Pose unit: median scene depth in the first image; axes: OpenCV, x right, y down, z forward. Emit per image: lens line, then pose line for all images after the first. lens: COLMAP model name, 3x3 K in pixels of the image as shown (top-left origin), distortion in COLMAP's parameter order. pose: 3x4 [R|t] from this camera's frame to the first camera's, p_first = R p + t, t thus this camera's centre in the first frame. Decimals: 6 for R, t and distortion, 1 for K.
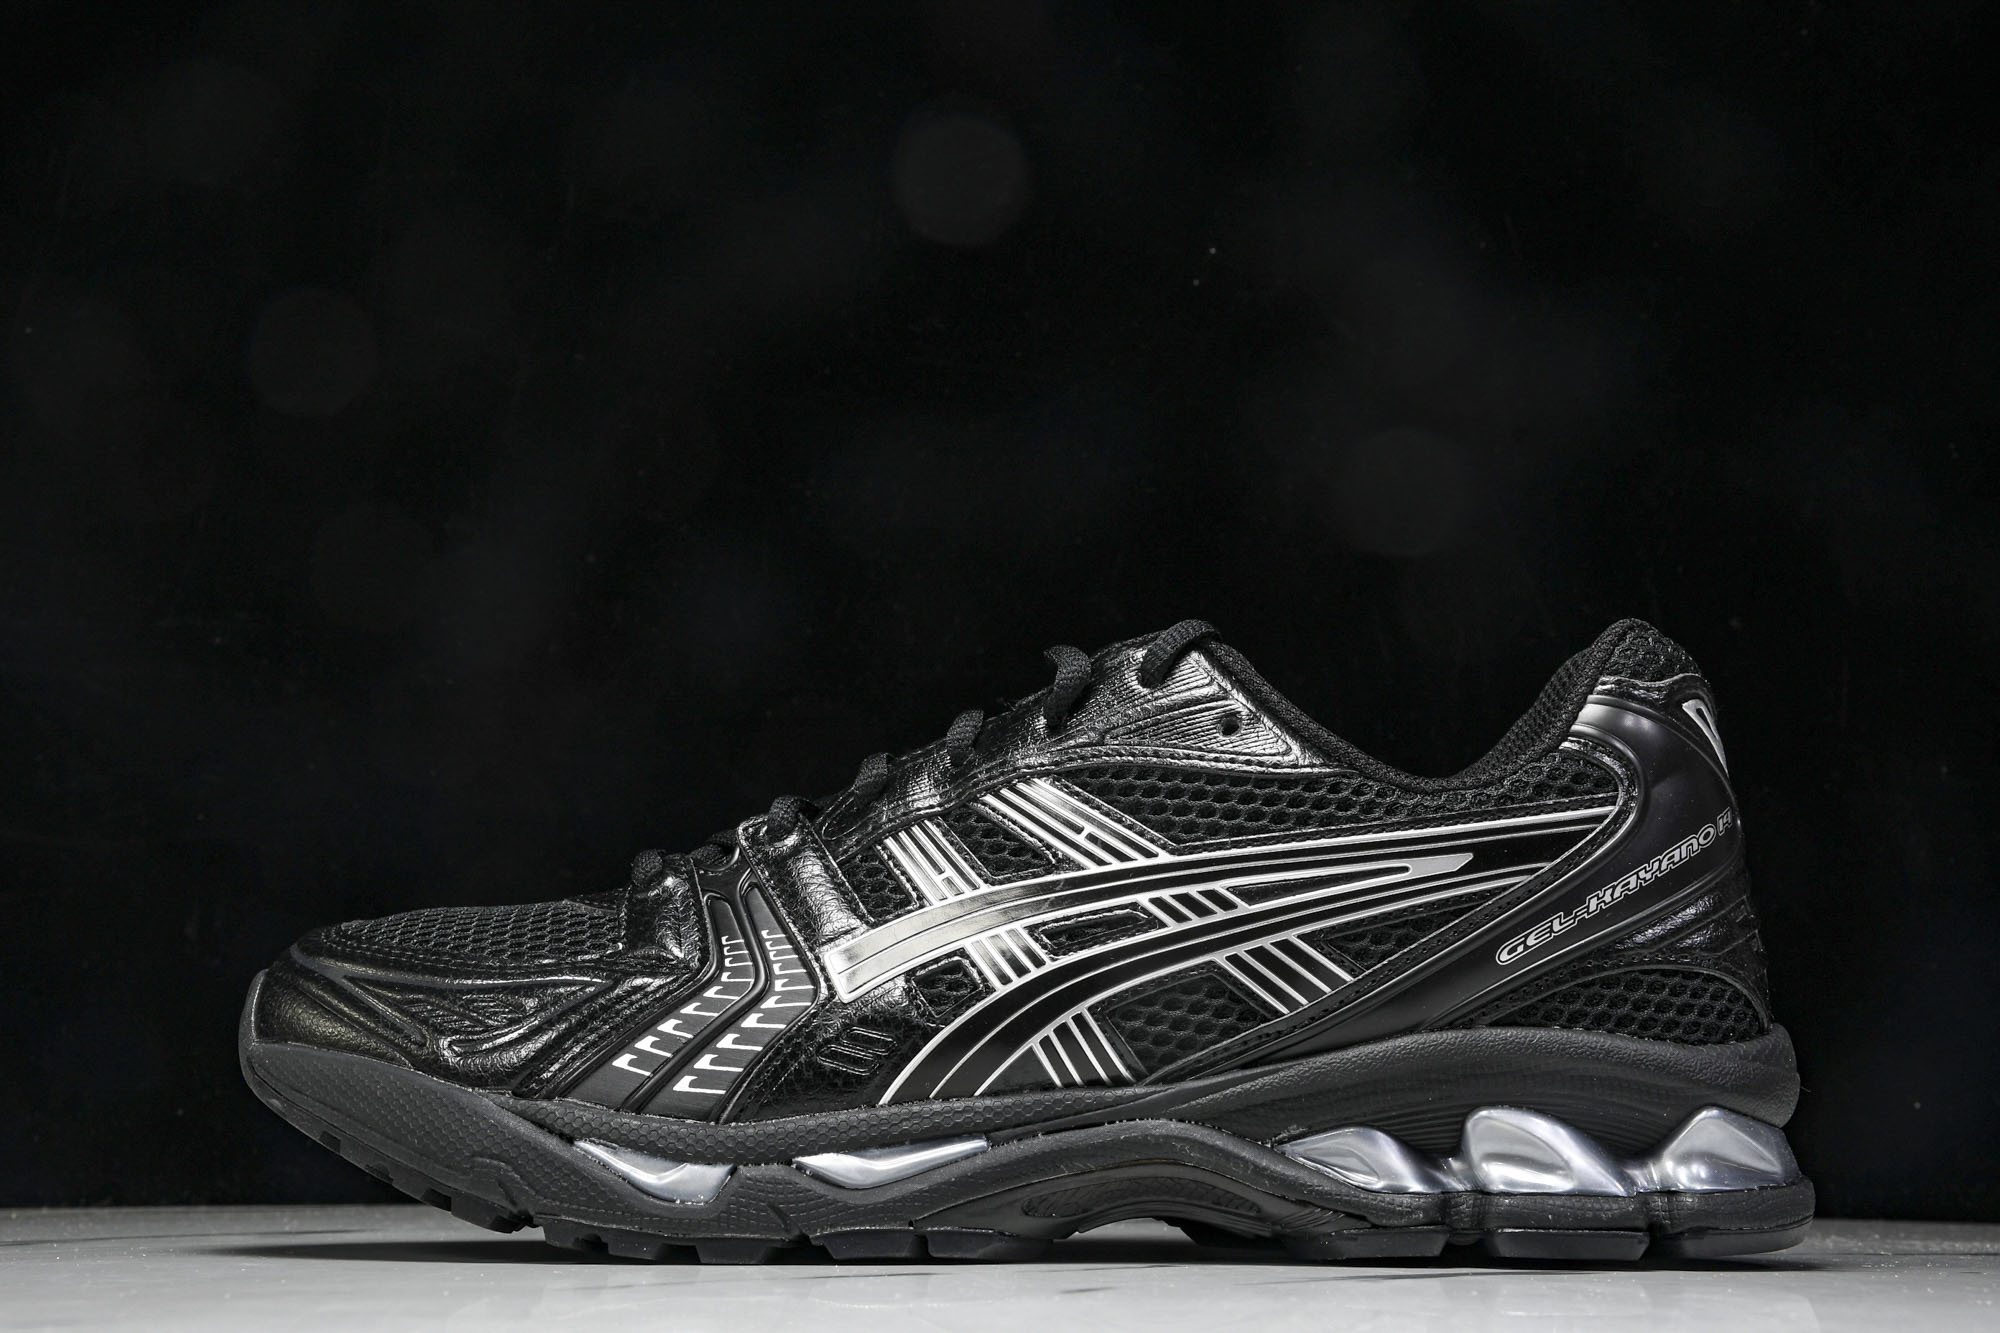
lens RADIAL K [[3042.6, 0, 996.5], [0, 3042.6, 661.2], [0, 0, 1]] dist [0.136481, 0.000000]
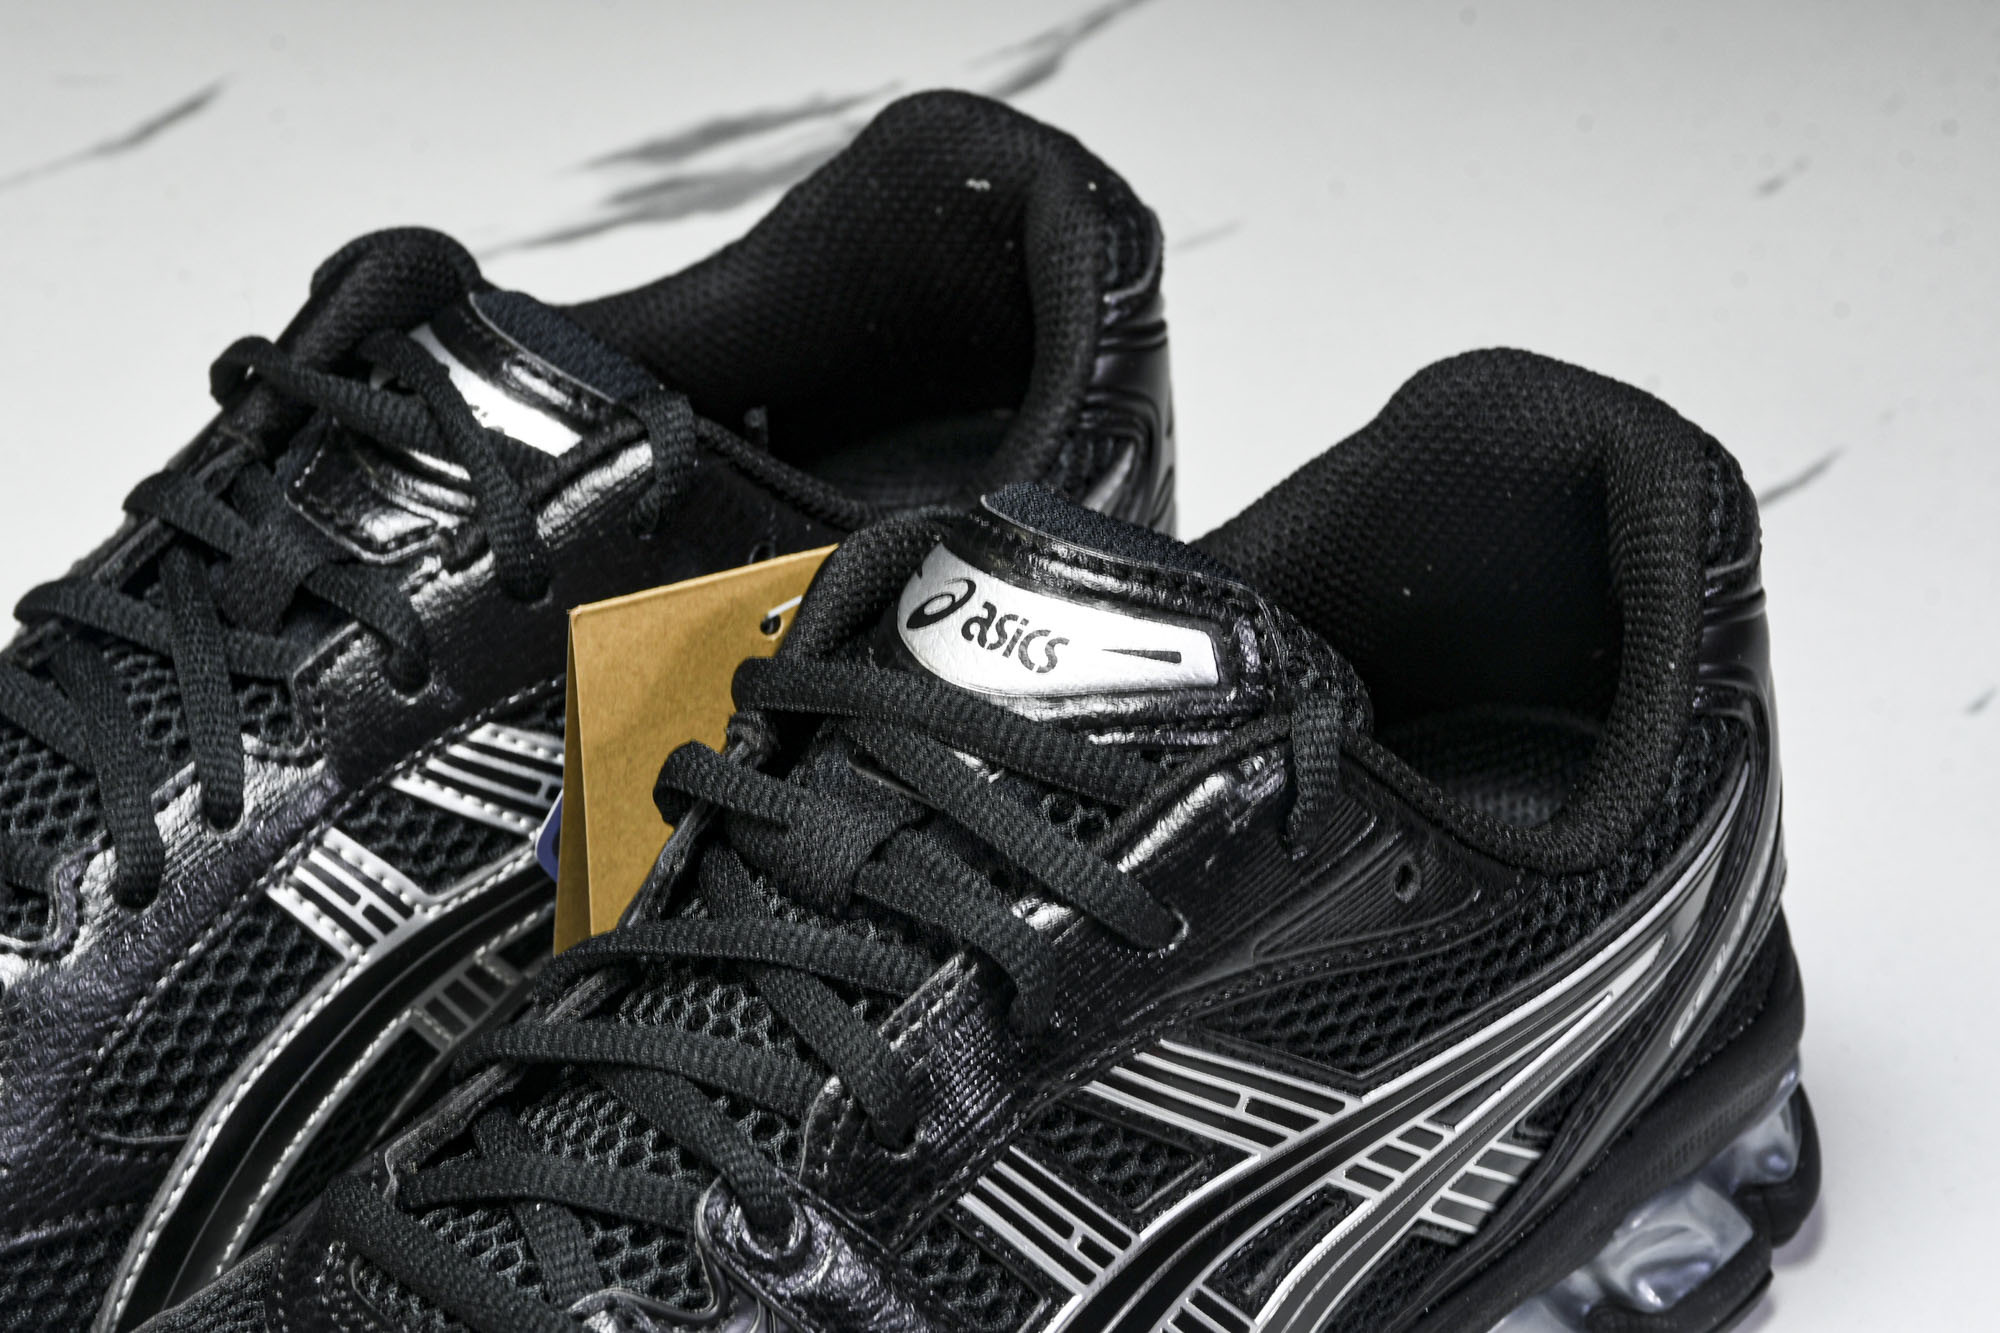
lens RADIAL K [[6040.0, 0, 982.6], [0, 6040.0, 684.6], [0, 0, 1]] dist [0.762175, 0.000000]
pose [[0.660532, -0.385742, 0.644128, -0.802287], [-0.157606, 0.767570, 0.621287, -0.802172], [-0.734069, -0.511898, 0.446209, 0.519411]]
